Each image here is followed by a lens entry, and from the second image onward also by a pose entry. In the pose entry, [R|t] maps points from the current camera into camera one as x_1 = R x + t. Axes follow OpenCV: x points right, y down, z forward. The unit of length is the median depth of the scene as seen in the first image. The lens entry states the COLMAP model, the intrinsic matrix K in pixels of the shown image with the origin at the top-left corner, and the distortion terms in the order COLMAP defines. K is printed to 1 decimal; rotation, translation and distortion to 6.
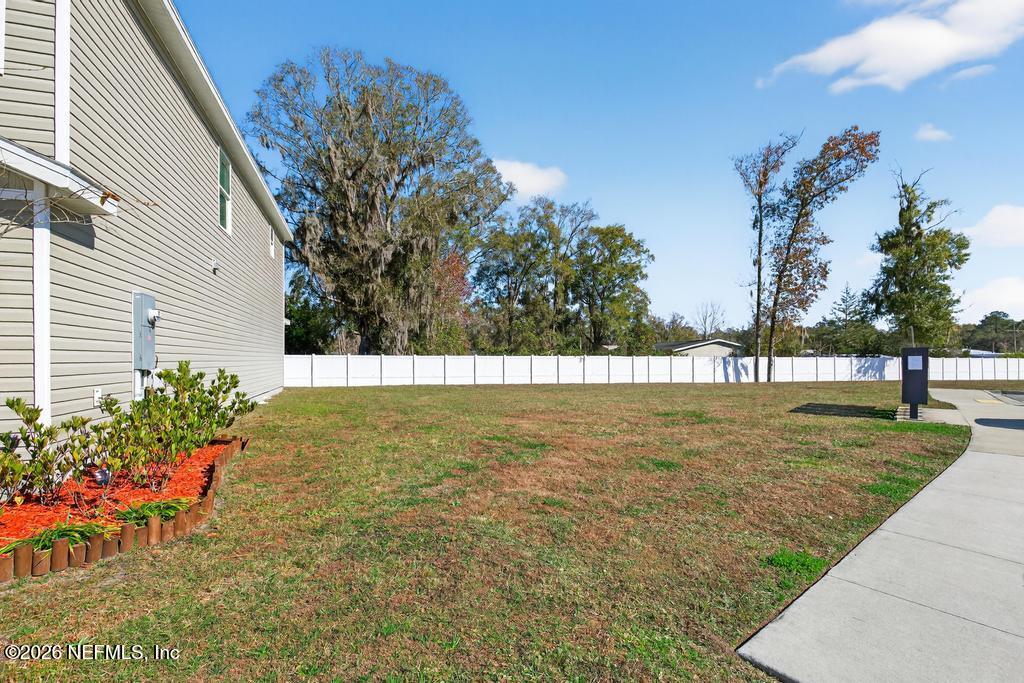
lens RADIAL K [[494.6, 0, 548.9], [0, 494.6, 358.7], [0, 0, 1]] dist [0.001349, -0.000542]
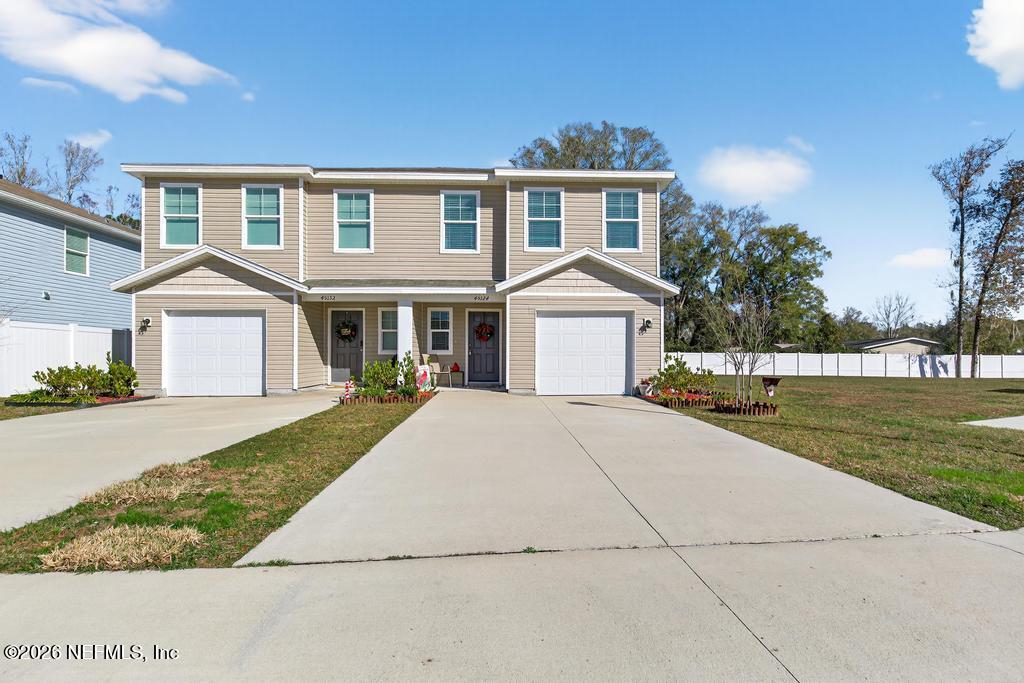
lens RADIAL K [[496.7, 0, 511.2], [0, 496.7, 352.4], [0, 0, 1]] dist [-0.000500, -0.008691]
pose [[0.943120, 0.002970, -0.332440, -0.113633], [-0.005979, 0.999950, -0.008028, 0.005702], [0.332399, 0.009559, 0.943090, -0.272241]]
